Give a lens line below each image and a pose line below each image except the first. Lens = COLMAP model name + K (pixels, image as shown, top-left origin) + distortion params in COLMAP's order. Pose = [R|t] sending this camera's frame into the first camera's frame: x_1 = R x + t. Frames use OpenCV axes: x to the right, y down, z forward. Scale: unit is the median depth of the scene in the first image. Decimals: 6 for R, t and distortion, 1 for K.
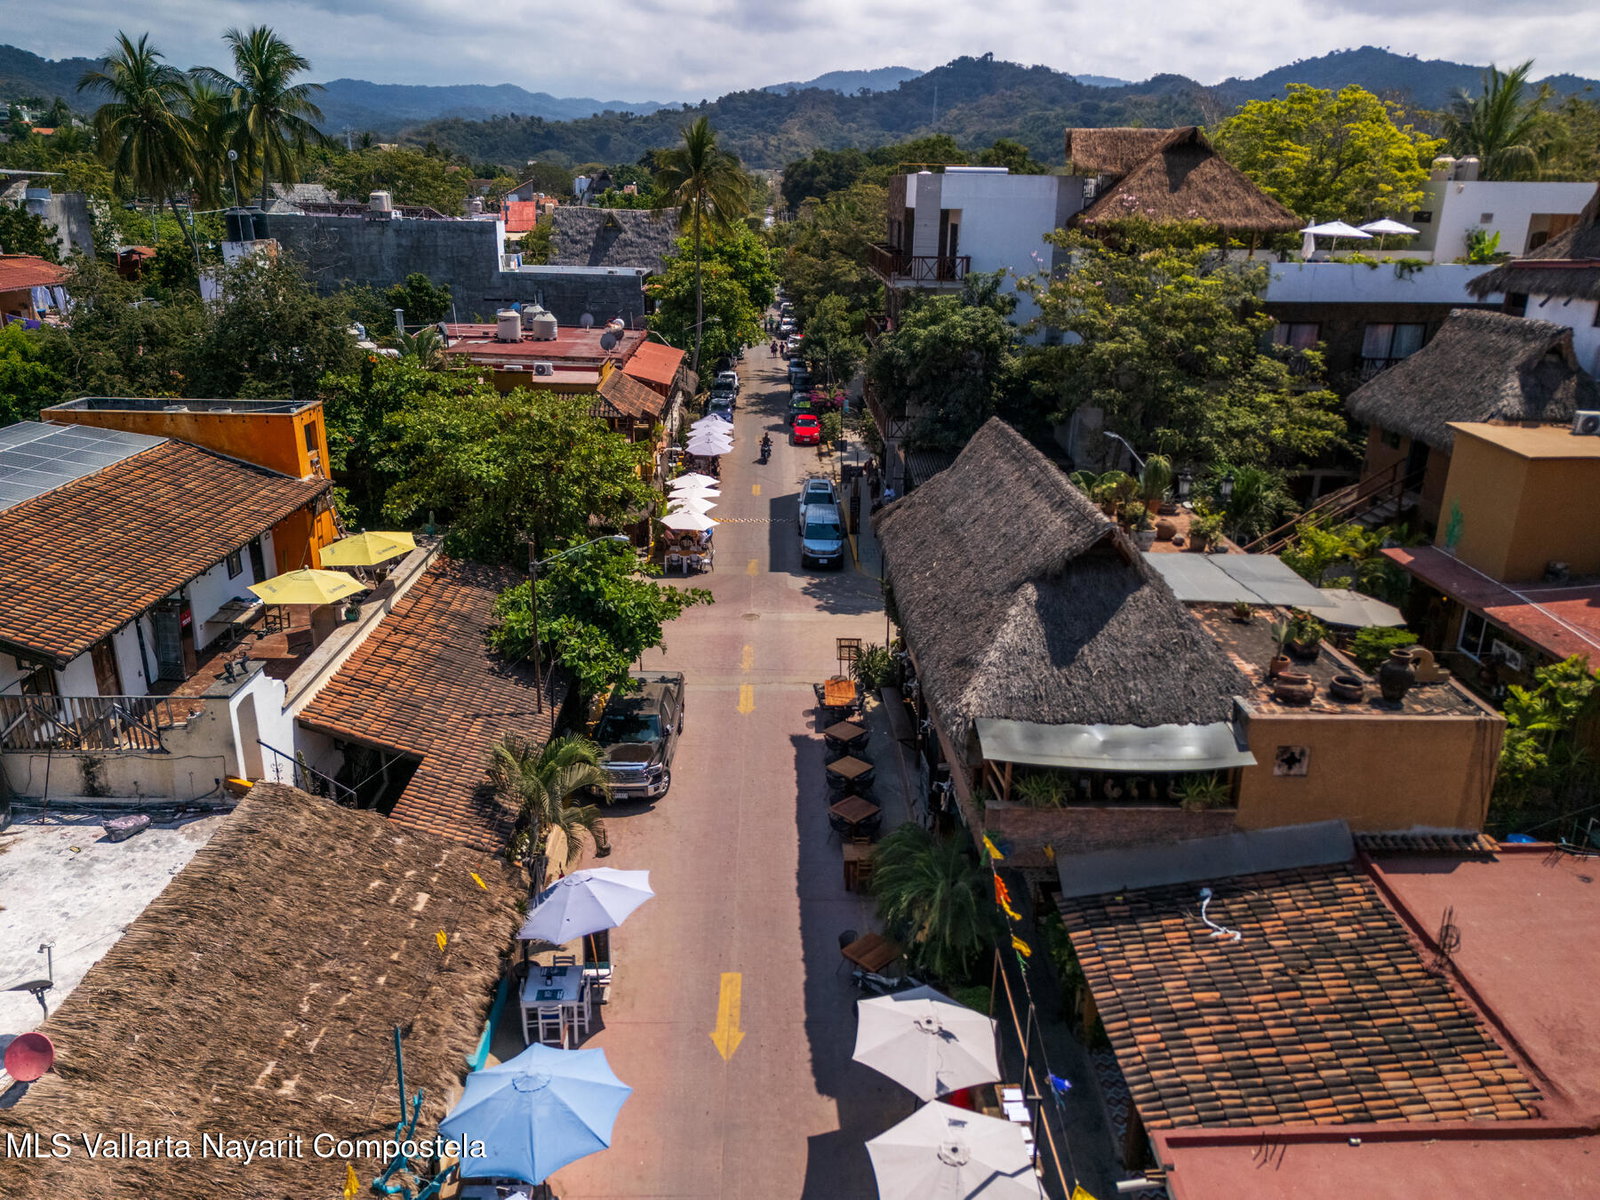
lens RADIAL K [[1164.3, 0, 812.1], [0, 1164.3, 609.0], [0, 0, 1]] dist [0.107594, -0.132316]
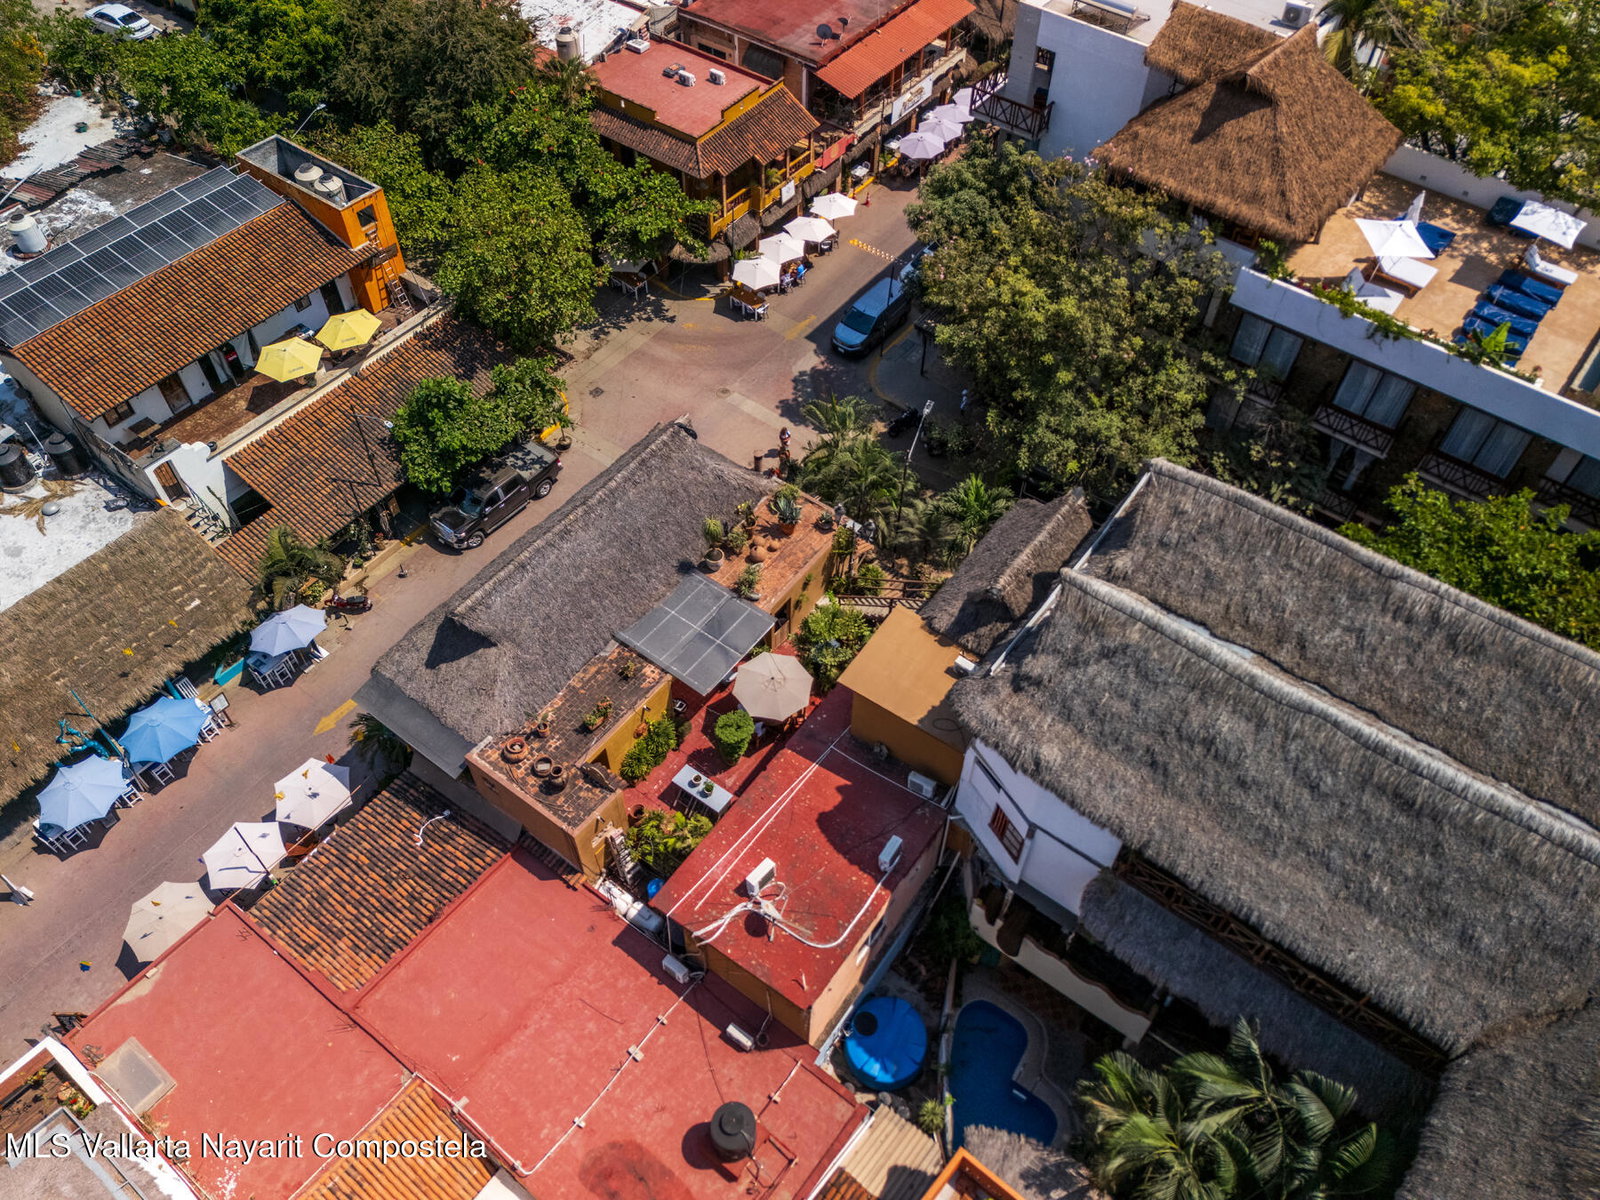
lens RADIAL K [[1173.7, 0, 811.4], [0, 1173.7, 598.1], [0, 0, 1]] dist [0.099150, -0.126582]
pose [[0.785808, 0.478431, -0.391931, 0.946424], [-0.214558, 0.805238, 0.552772, -0.815794], [0.580061, -0.350280, 0.735413, 0.079944]]
